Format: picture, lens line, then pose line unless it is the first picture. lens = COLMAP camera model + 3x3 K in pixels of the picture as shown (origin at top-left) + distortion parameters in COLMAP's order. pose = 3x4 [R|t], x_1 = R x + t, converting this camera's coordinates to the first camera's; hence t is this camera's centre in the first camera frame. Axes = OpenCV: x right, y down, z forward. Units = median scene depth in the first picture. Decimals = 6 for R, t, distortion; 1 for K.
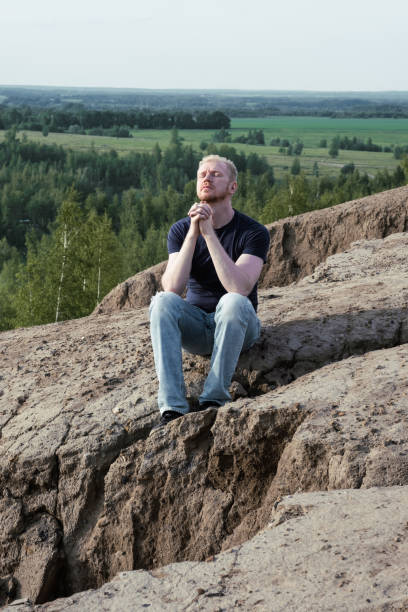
lens RADIAL K [[1477.6, 0, 204.0], [0, 1477.6, 306.0], [0, 0, 1]] dist [0.354721, -0.841863]
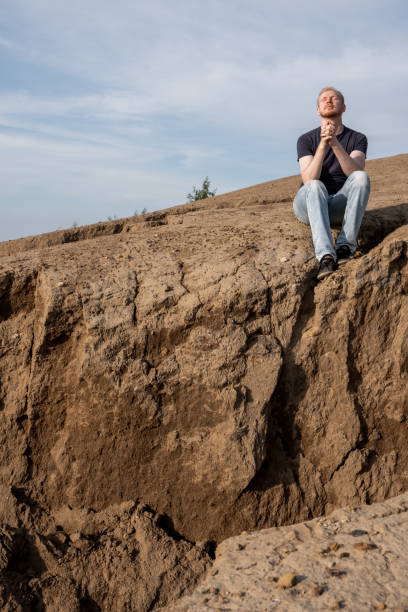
lens RADIAL K [[1477.6, 0, 204.0], [0, 1477.6, 306.0], [0, 0, 1]] dist [0.354721, -0.841863]
pose [[0.668583, 0.016107, 0.743463, -1.115009], [0.087657, 0.991088, -0.100300, 0.243881], [-0.738453, 0.132229, 0.661213, 0.187841]]
